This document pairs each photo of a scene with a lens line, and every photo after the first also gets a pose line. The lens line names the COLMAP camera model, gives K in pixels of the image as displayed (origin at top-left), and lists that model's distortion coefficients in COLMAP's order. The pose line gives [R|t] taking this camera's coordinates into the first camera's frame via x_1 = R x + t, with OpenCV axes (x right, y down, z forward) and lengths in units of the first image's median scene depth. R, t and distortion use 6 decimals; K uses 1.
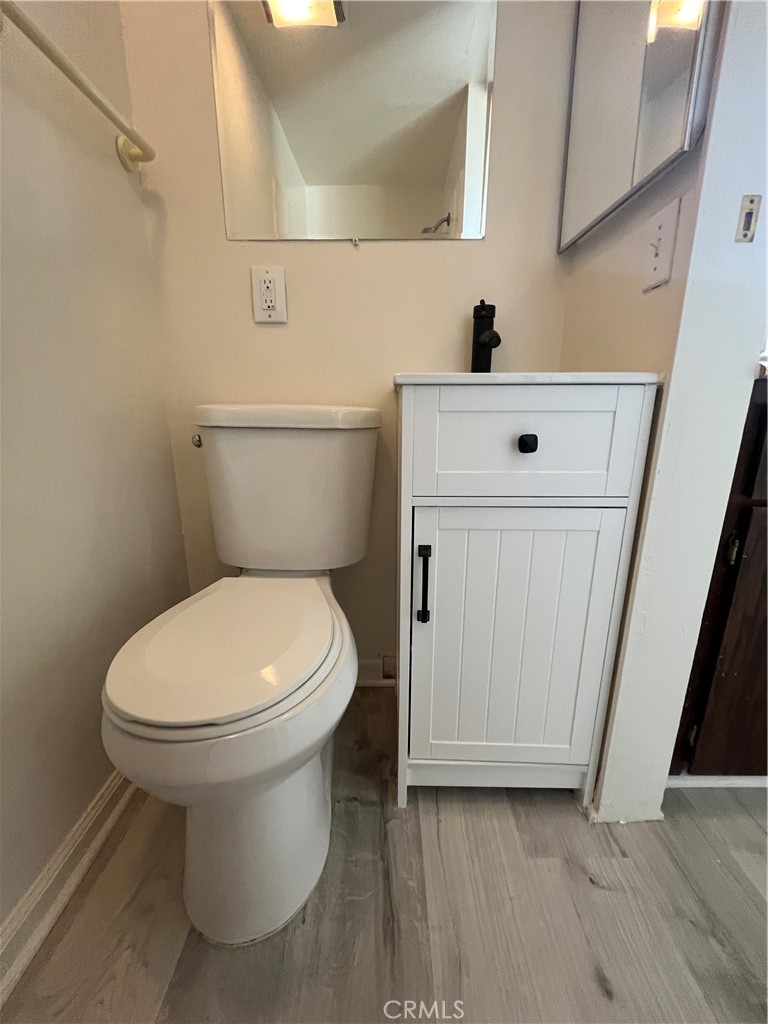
lens RADIAL K [[417.8, 0, 381.9], [0, 417.8, 514.0], [0, 0, 1]] dist [-0.002841, -0.000114]
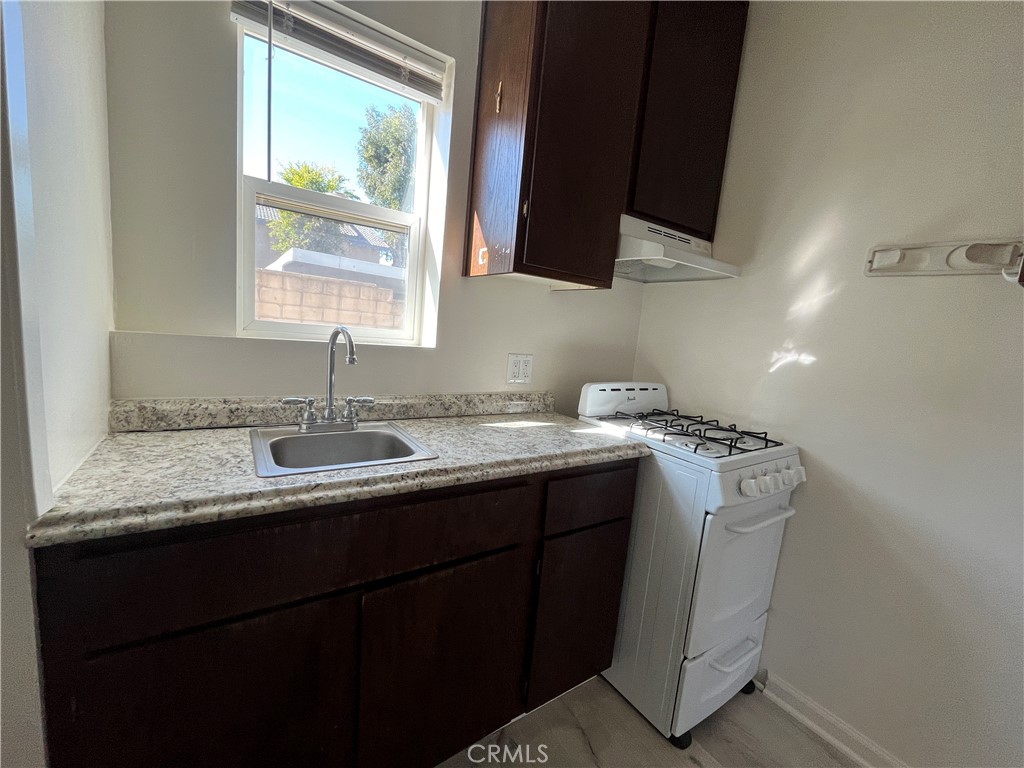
lens RADIAL K [[417.8, 0, 511.5], [0, 417.8, 386.4], [0, 0, 1]] dist [-0.002841, -0.000114]
pose [[0.821889, -0.007369, 0.569600, 1.033916], [0.056325, 0.996068, -0.068386, -0.455645], [-0.566856, 0.088289, 0.819072, -0.326806]]
